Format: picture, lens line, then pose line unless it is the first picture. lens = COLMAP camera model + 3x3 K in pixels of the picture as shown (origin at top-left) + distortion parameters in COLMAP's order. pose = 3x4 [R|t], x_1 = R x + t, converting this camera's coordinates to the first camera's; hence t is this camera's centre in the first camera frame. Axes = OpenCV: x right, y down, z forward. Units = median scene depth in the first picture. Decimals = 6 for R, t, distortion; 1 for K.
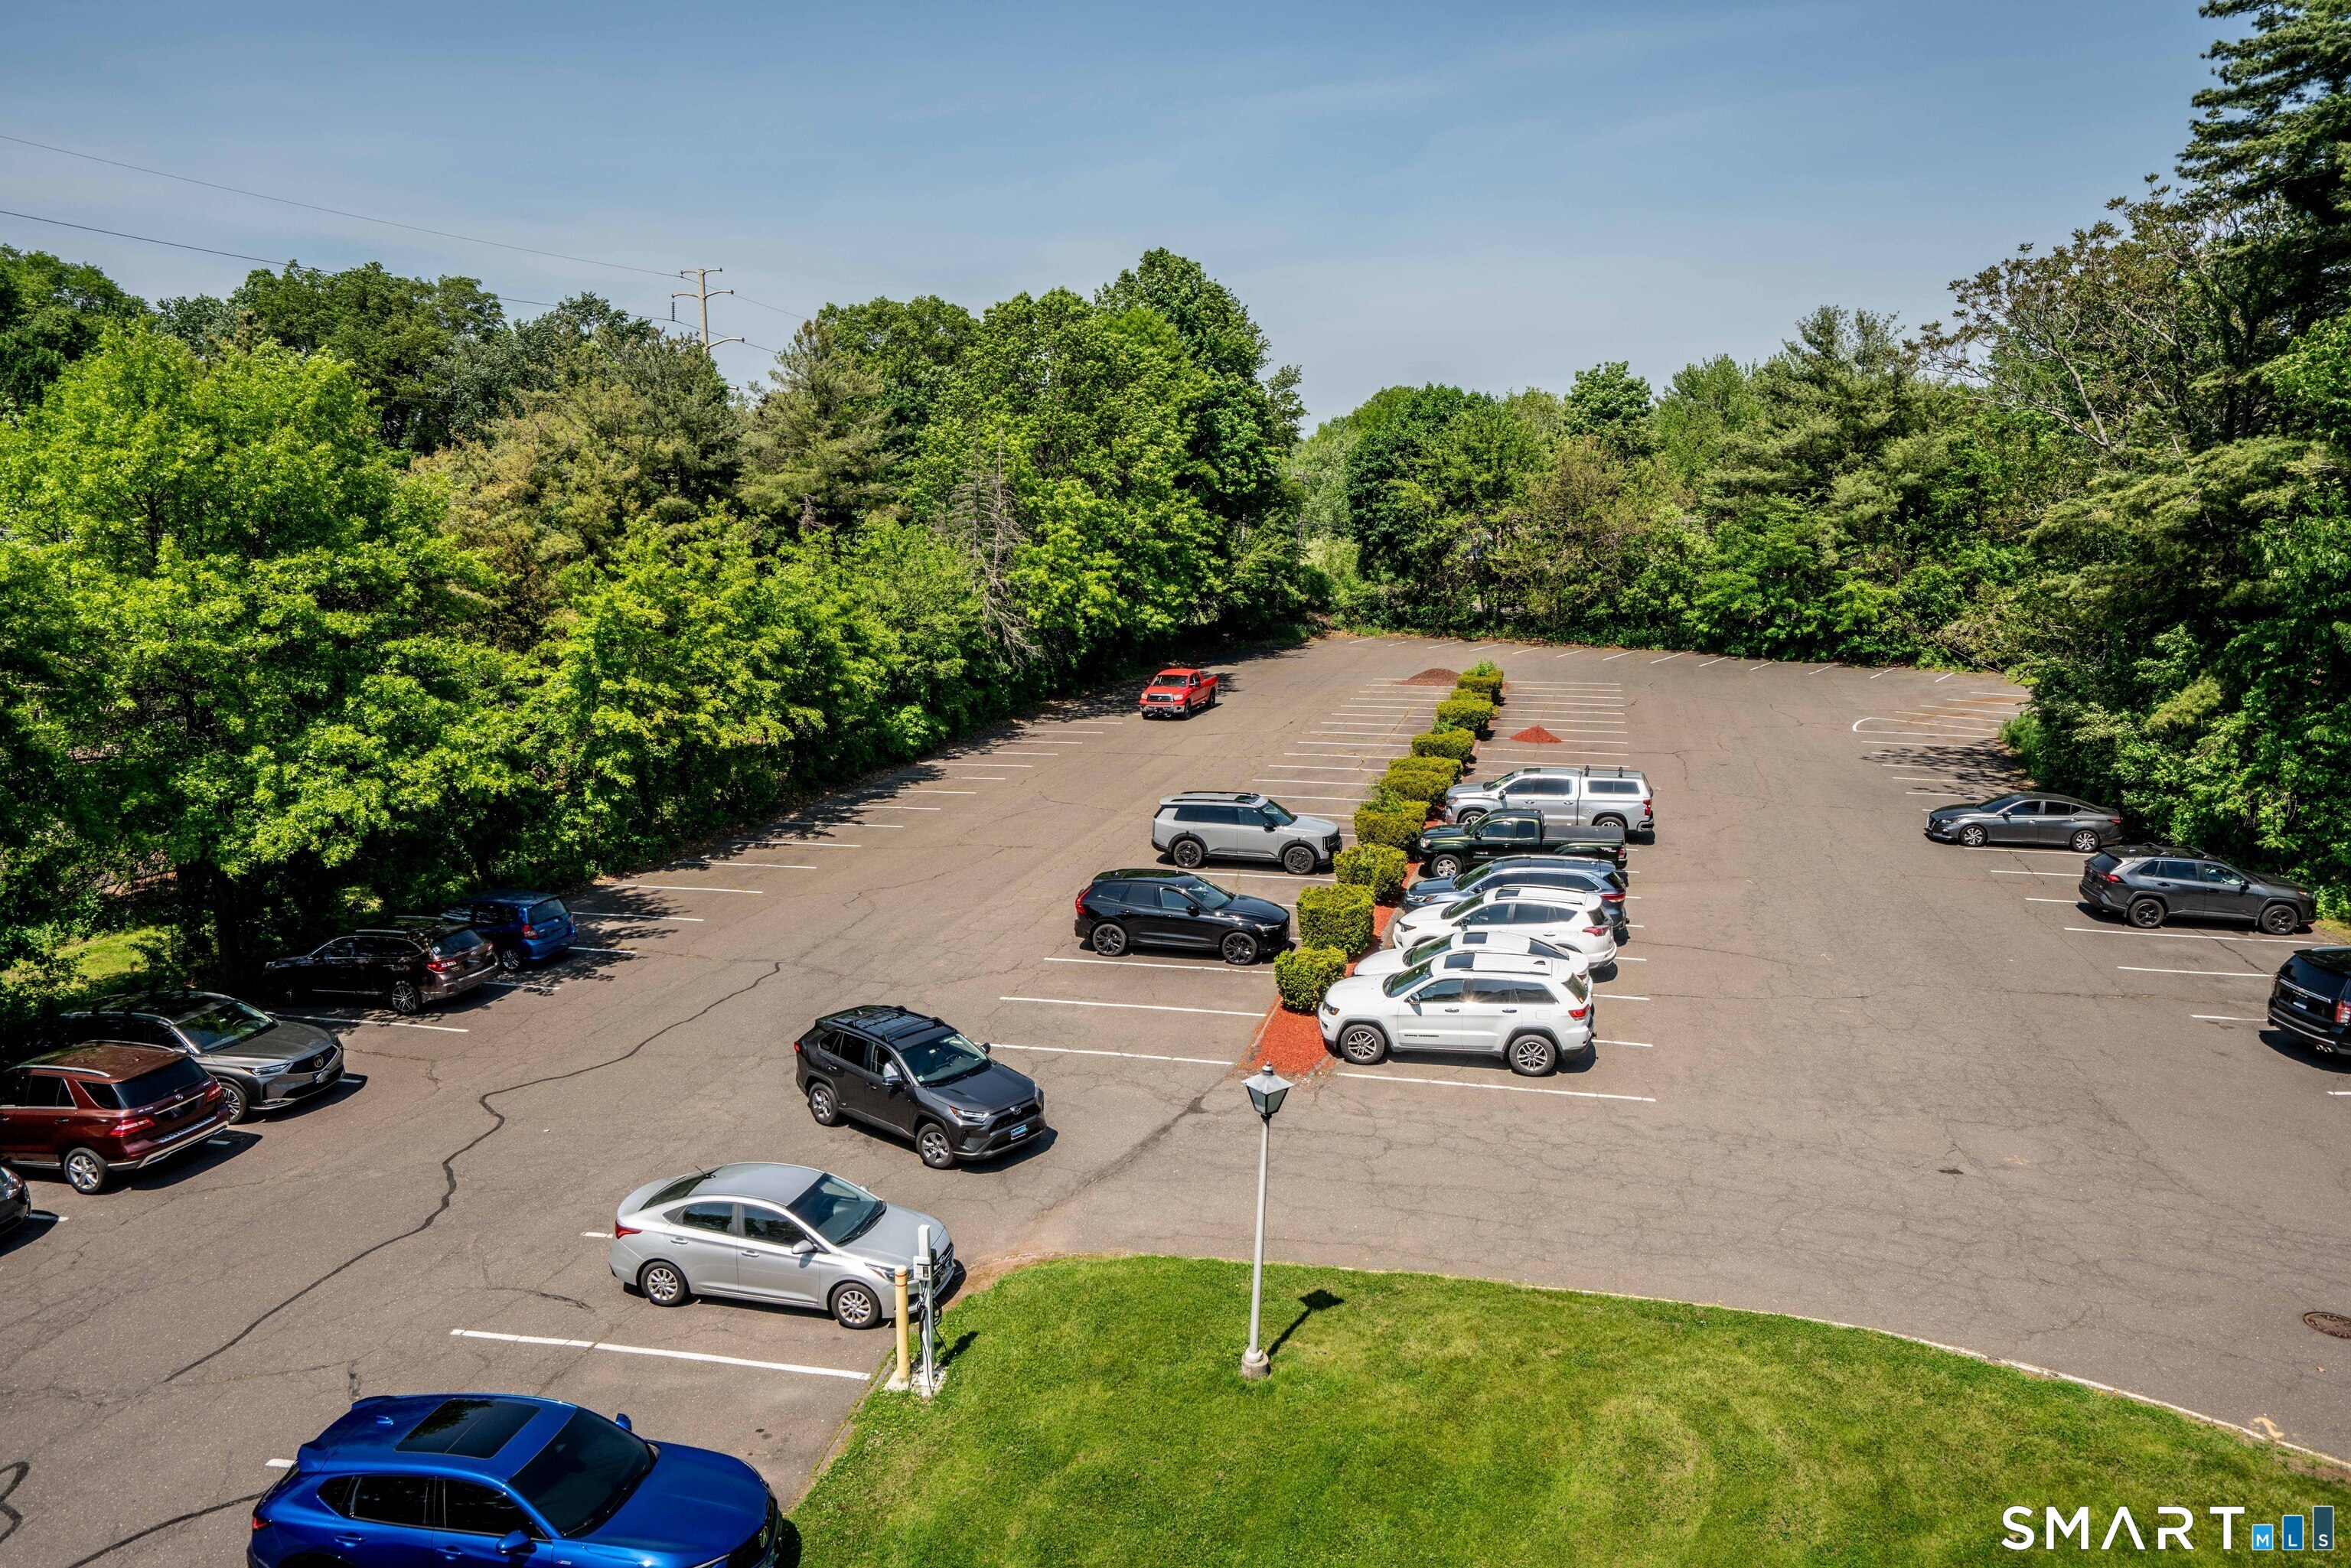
lens RADIAL K [[1681.3, 0, 1177.9], [0, 1681.3, 780.0], [0, 0, 1]] dist [0.004394, 0.002543]
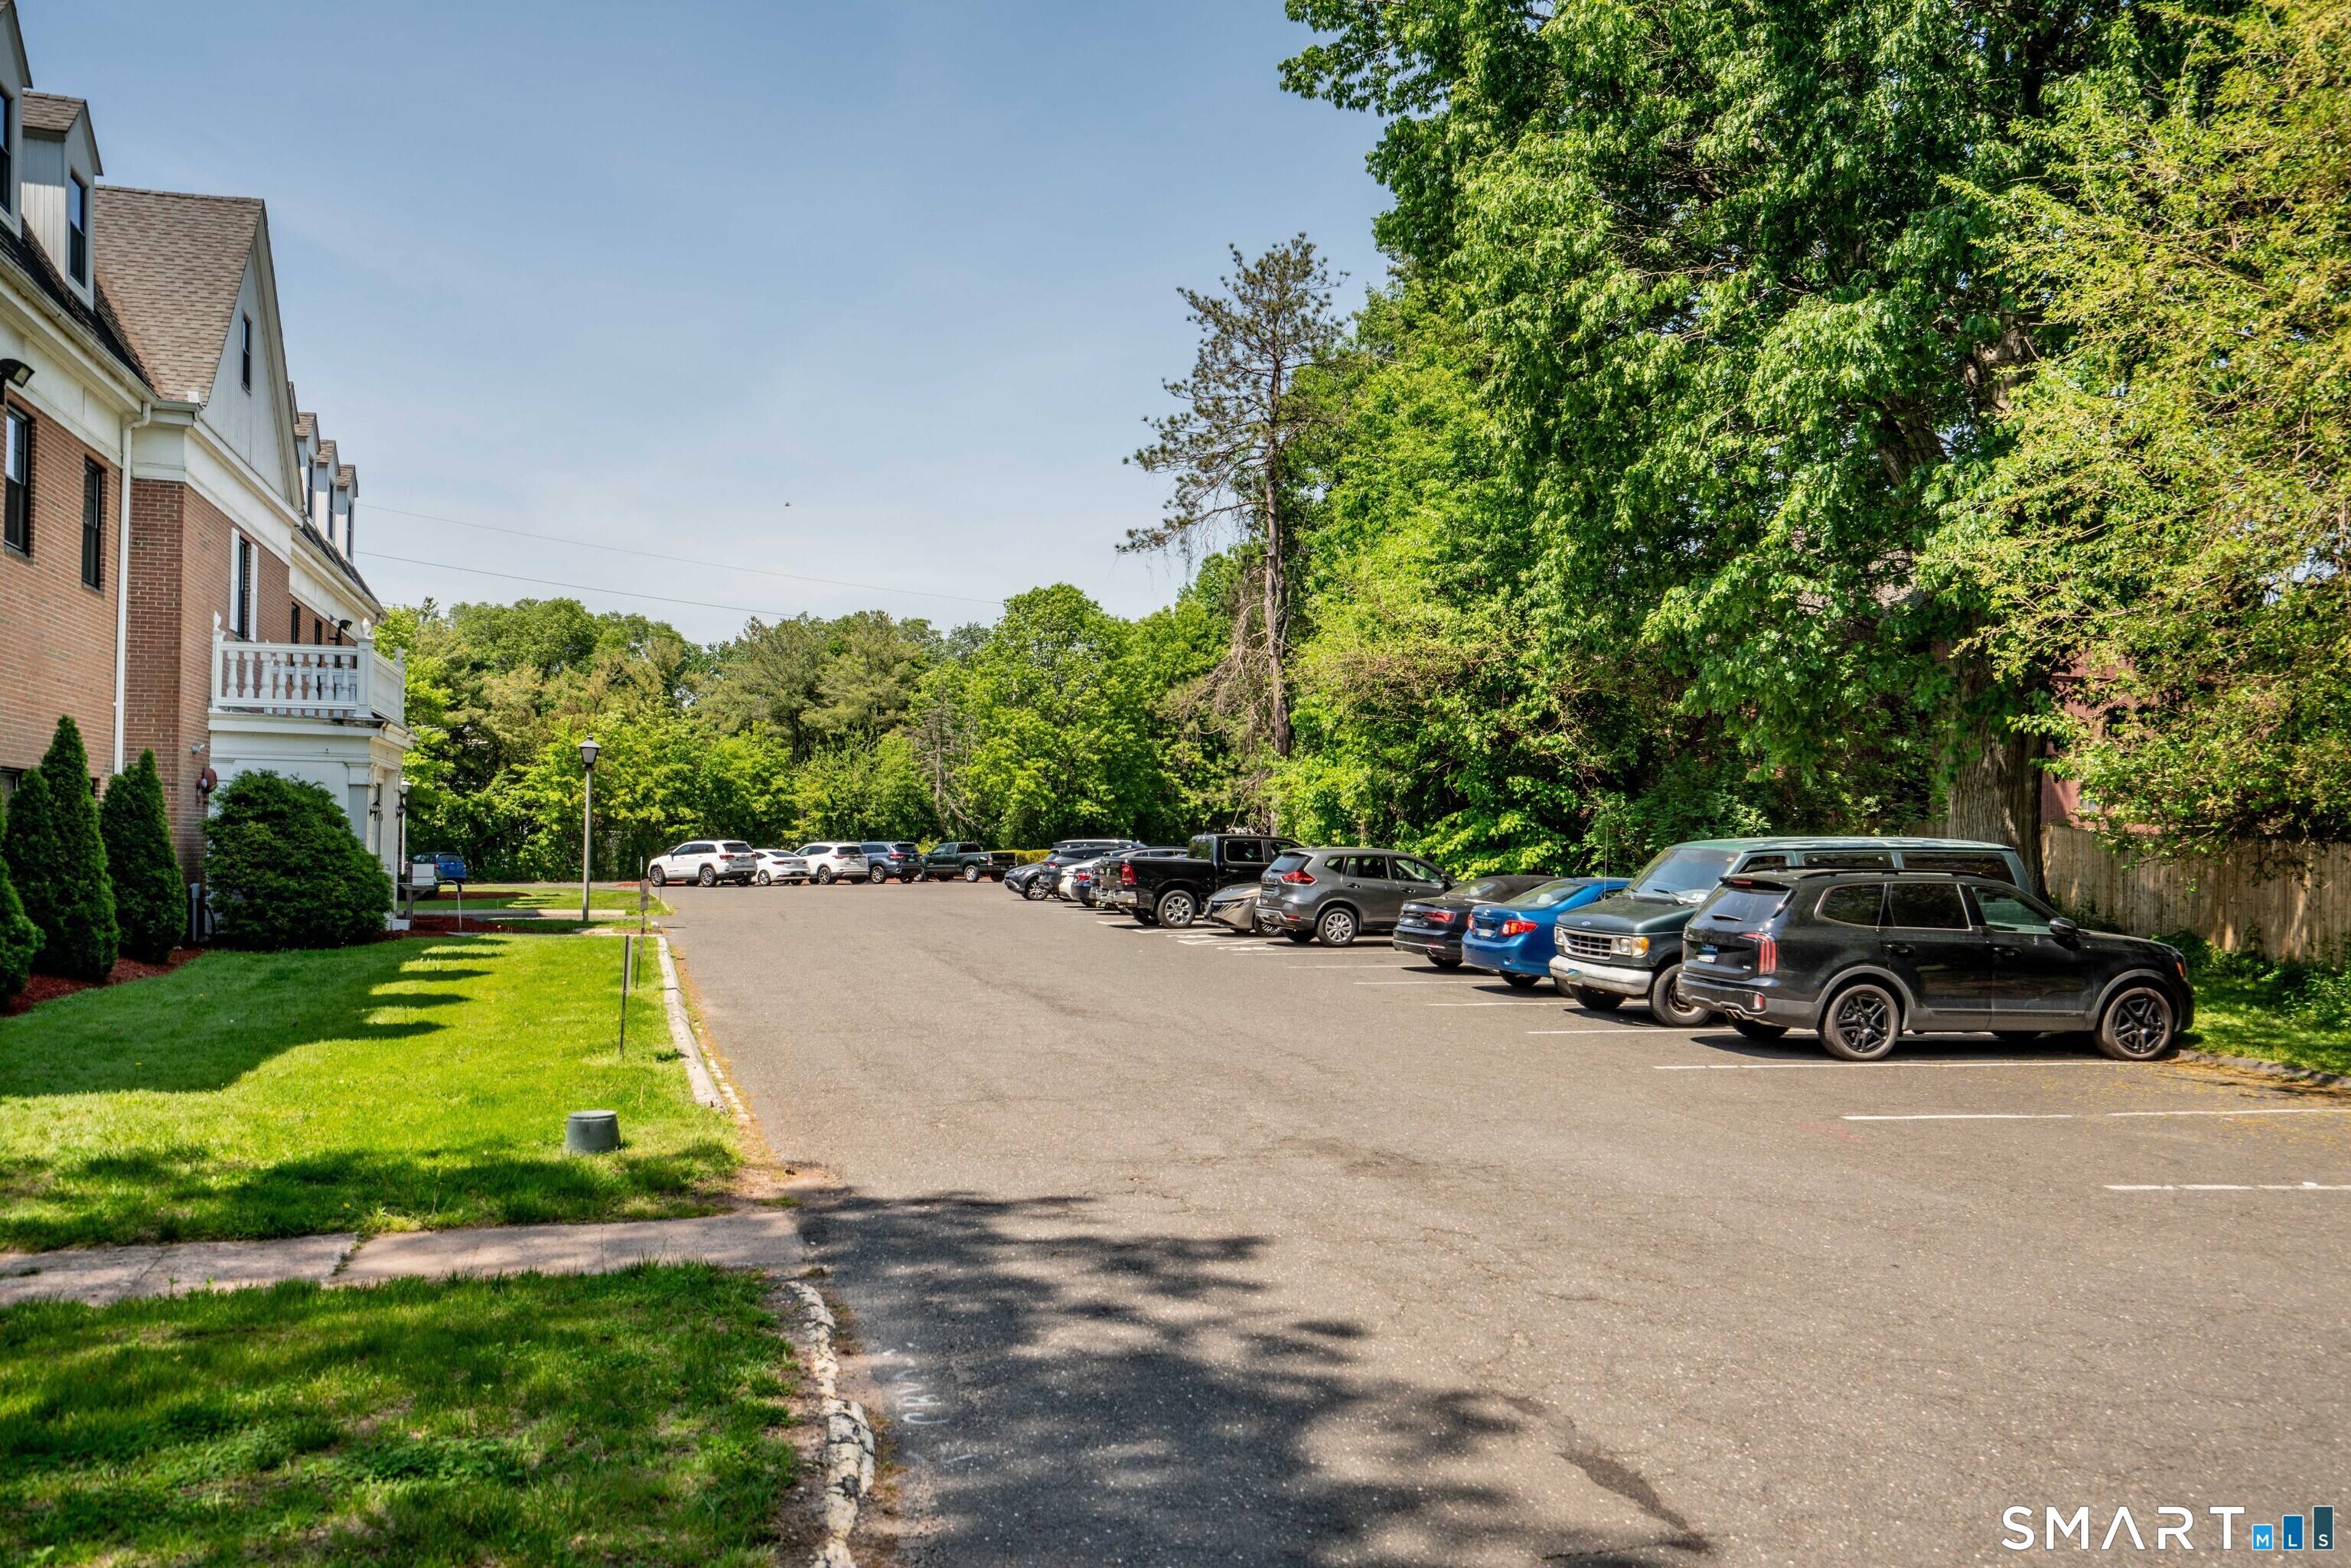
lens RADIAL K [[1962.4, 0, 1174.2], [0, 1962.4, 783.8], [0, 0, 1]] dist [-0.015451, -0.009792]
pose [[0.915302, -0.010382, -0.402635, 0.709868], [-0.075697, 0.977420, -0.197282, 0.198613], [0.395591, 0.211051, 0.893848, -0.420293]]
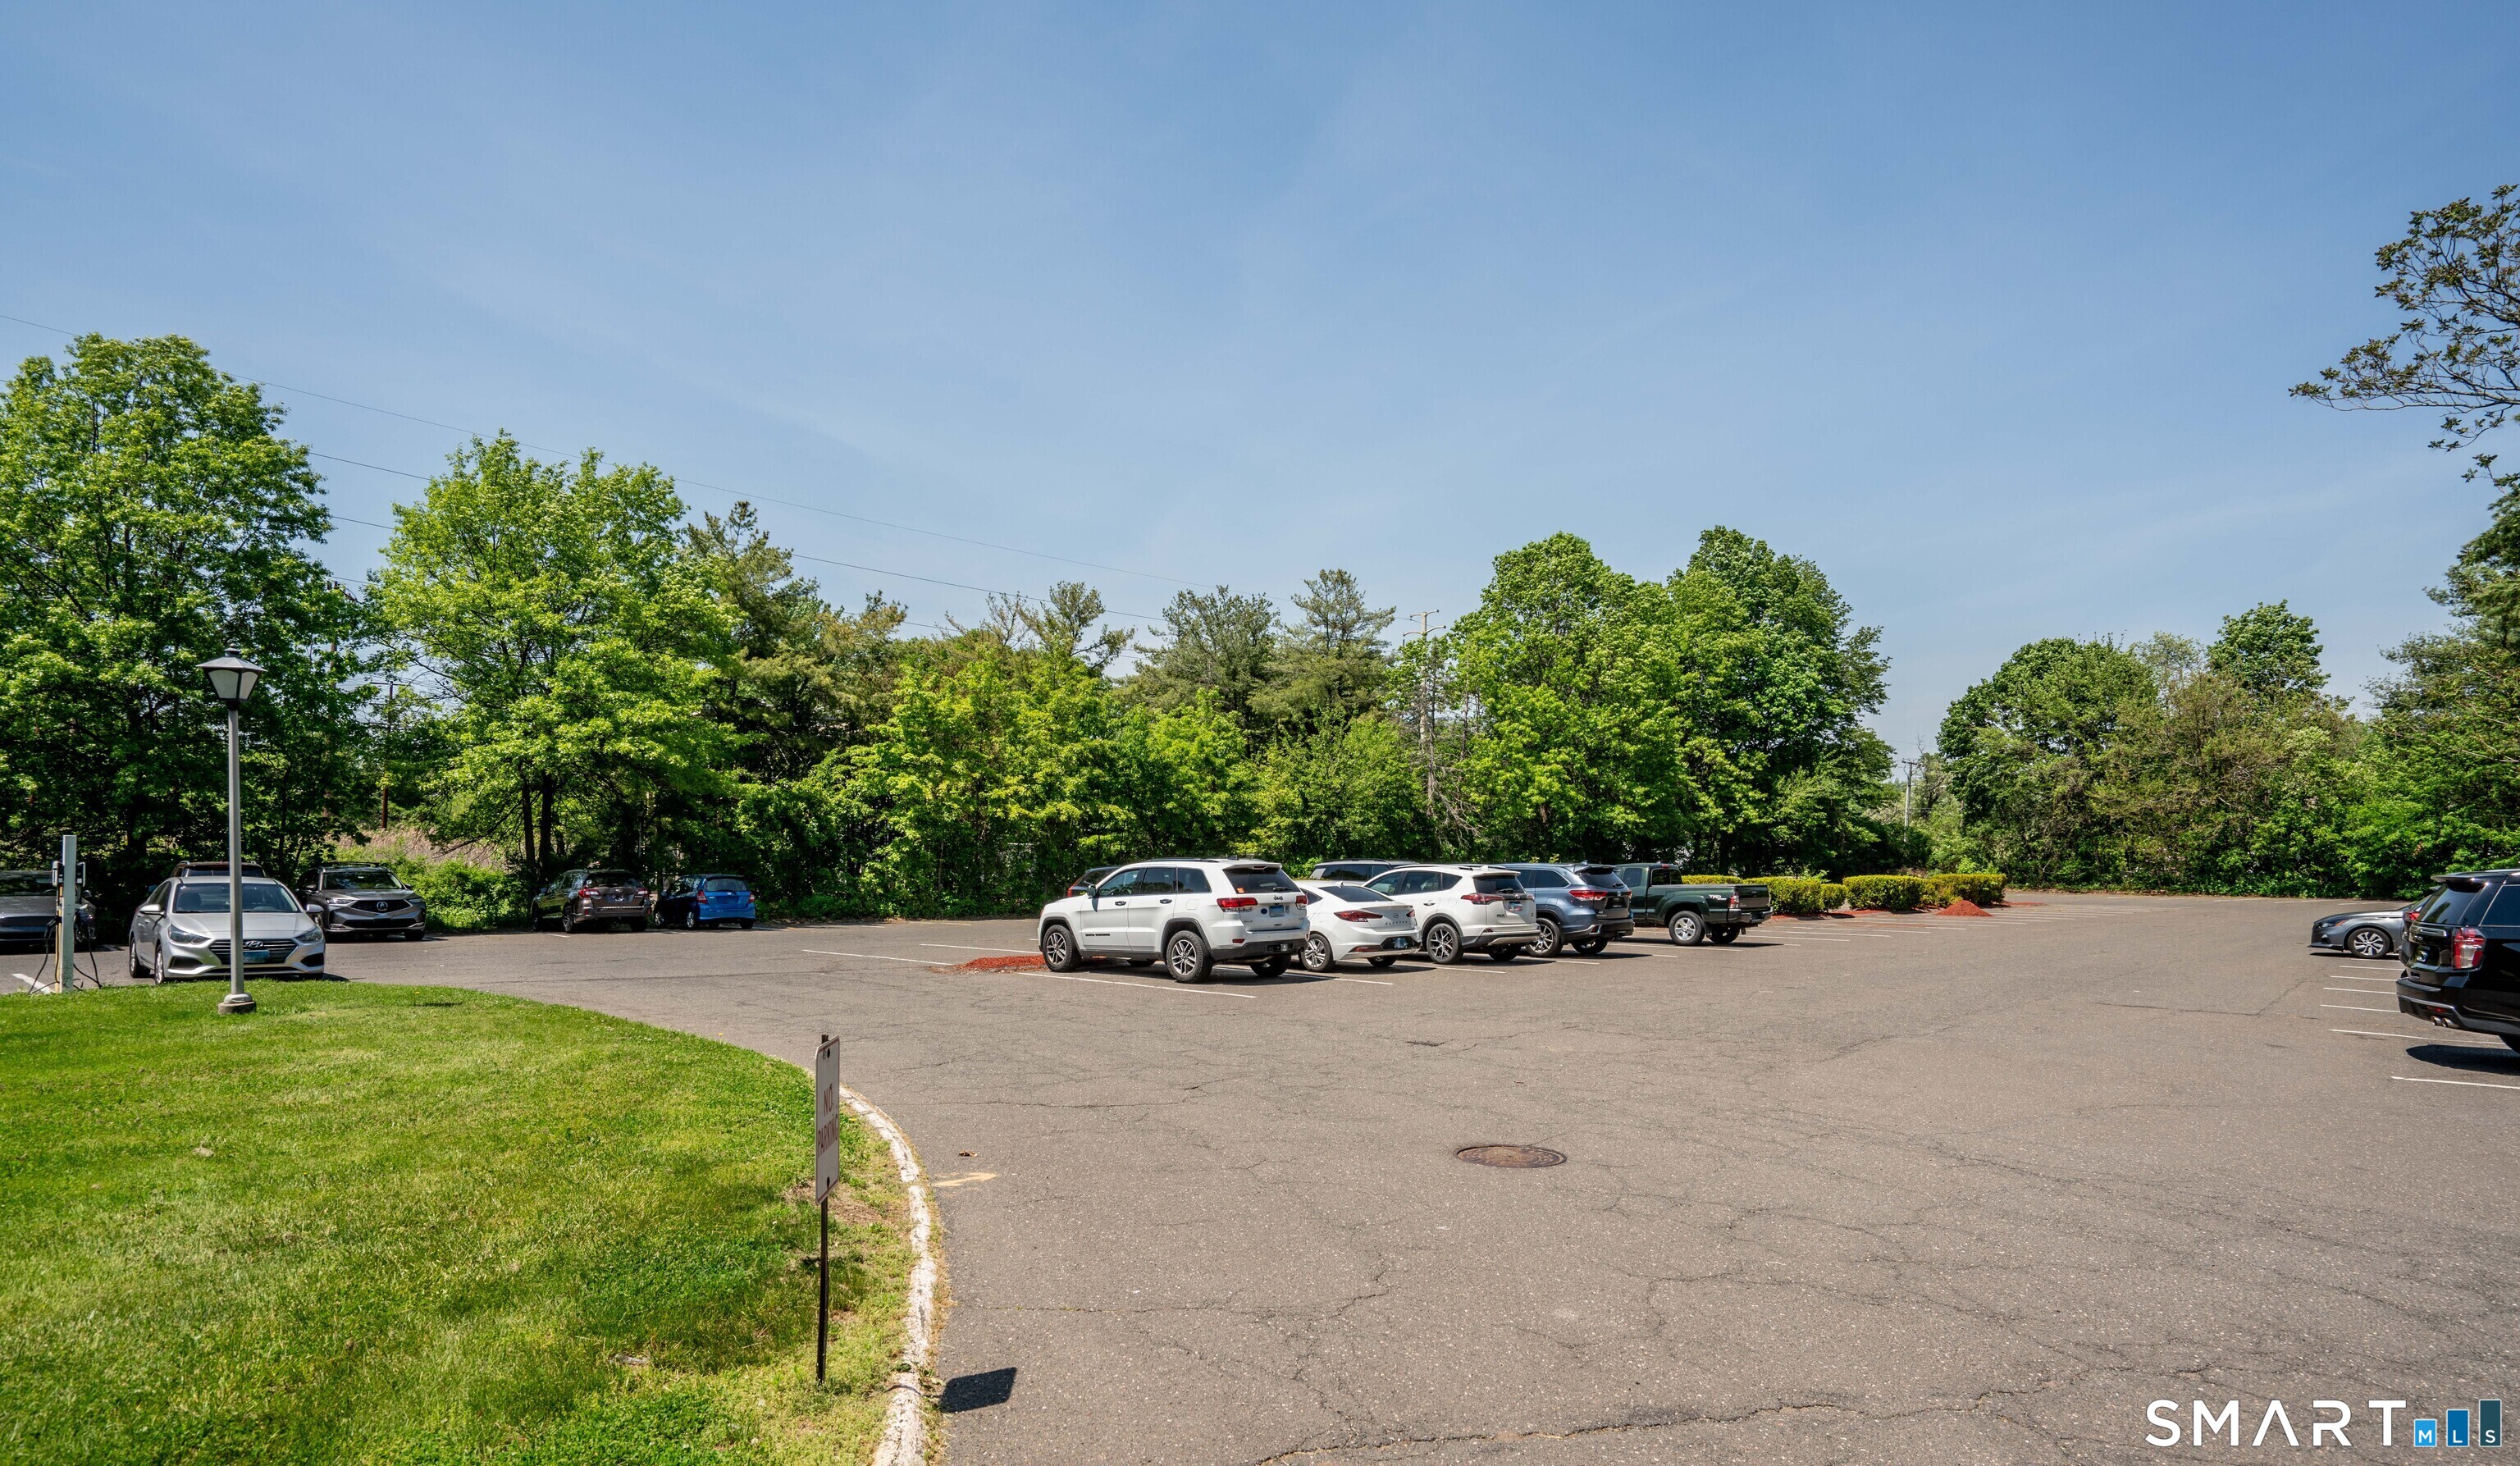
lens RADIAL K [[1371.1, 0, 1254.4], [0, 1371.1, 740.7], [0, 0, 1]] dist [-0.029977, 0.000445]
pose [[0.857291, -0.036784, -0.513517, 0.232938], [-0.101794, 0.965642, -0.239110, 0.086458], [0.504669, 0.257259, 0.824092, 0.173009]]
